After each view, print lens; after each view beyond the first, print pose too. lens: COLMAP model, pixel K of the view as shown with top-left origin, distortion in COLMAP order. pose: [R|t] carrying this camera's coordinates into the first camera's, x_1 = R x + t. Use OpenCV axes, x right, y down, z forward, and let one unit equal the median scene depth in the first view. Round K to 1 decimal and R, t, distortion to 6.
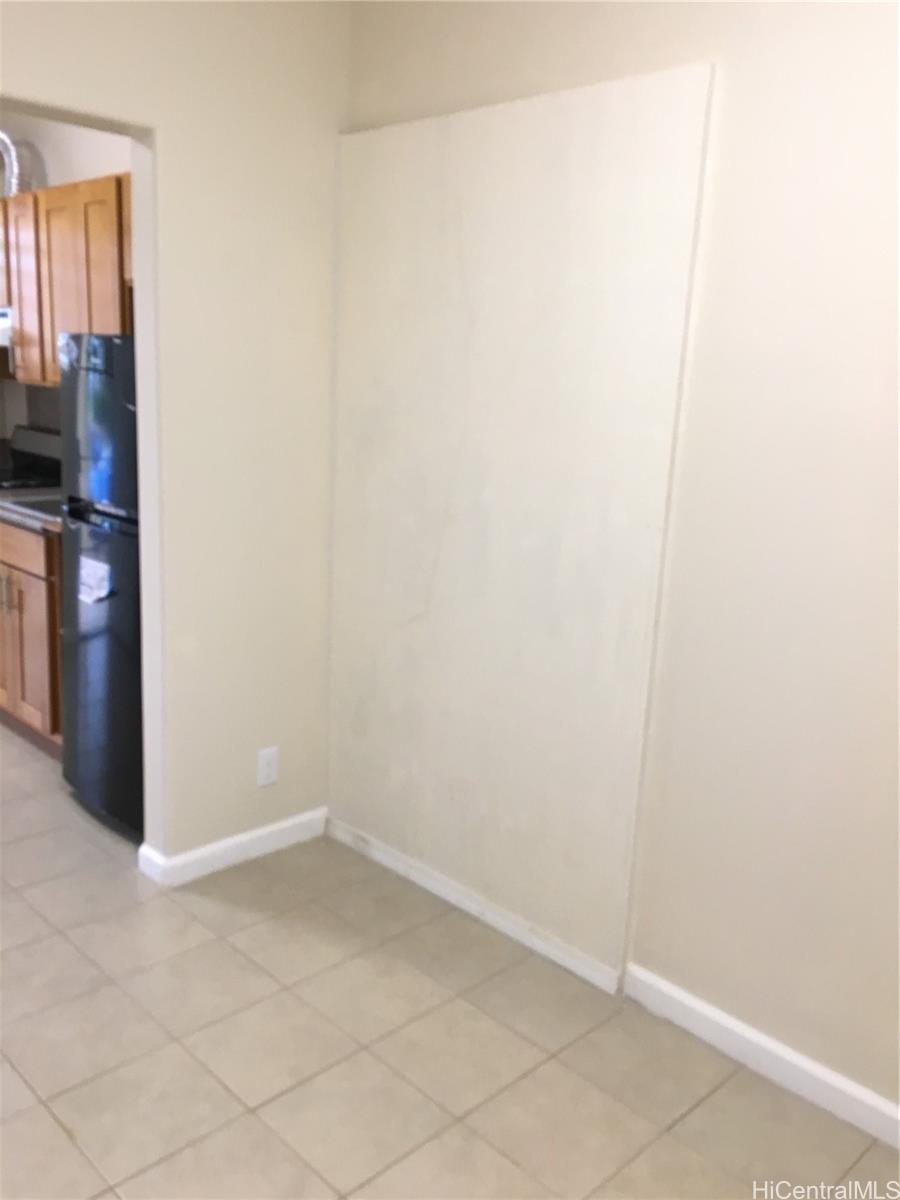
lens RADIAL K [[1003.6, 0, 494.8], [0, 1003.6, 608.9], [0, 0, 1]] dist [0.077072, -0.125168]
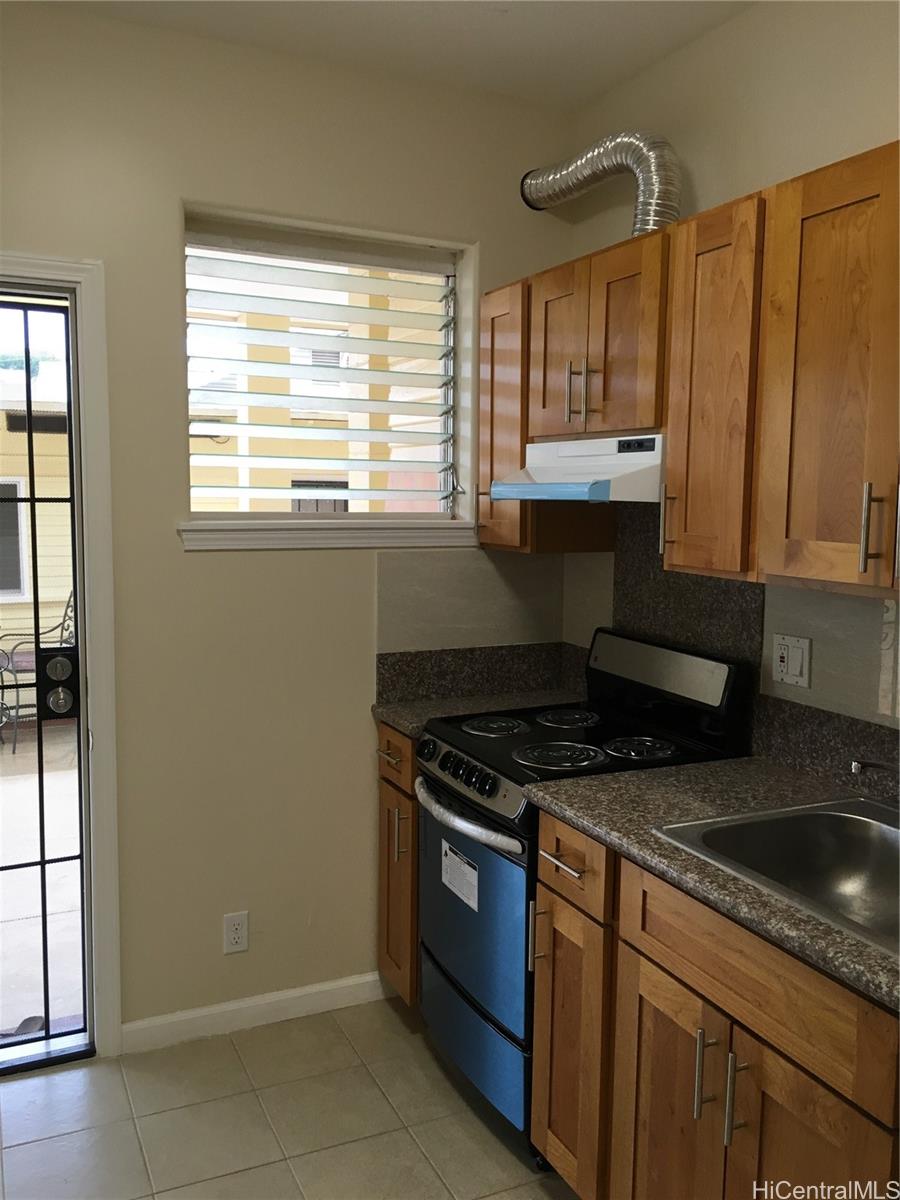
lens RADIAL K [[1014.5, 0, 450.0], [0, 1014.5, 600.0], [0, 0, 1]] dist [0.073392, -0.128297]
pose [[0.927709, -0.004338, -0.373278, -0.489001], [-0.042864, 0.992081, -0.118060, -0.183306], [0.370834, 0.125526, 0.920177, 0.622384]]
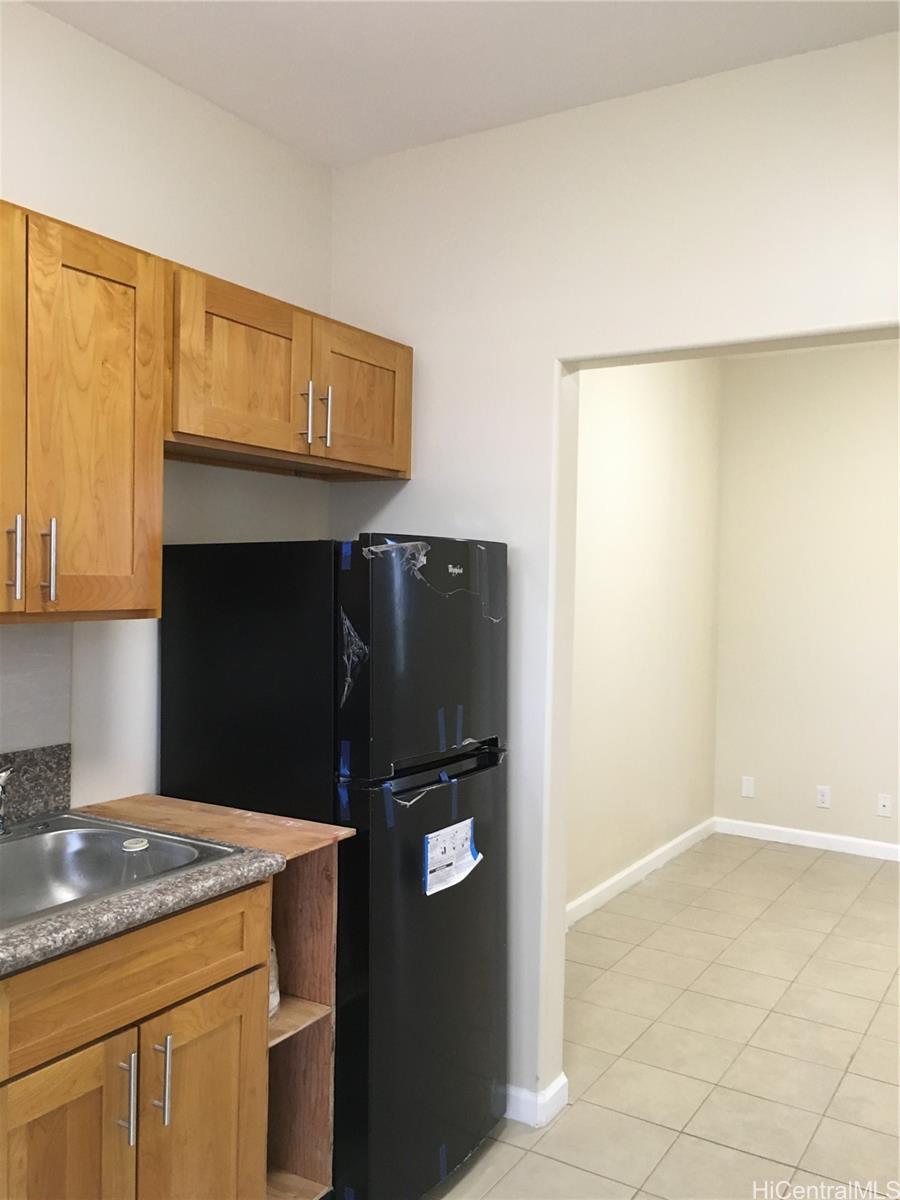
lens RADIAL K [[1014.5, 0, 450.0], [0, 1014.5, 600.0], [0, 0, 1]] dist [0.073392, -0.128297]
pose [[-0.206068, -0.089623, 0.974425, -1.065250], [0.183555, 0.974580, 0.128455, -0.293863], [-0.961168, 0.205331, -0.184379, 1.048949]]
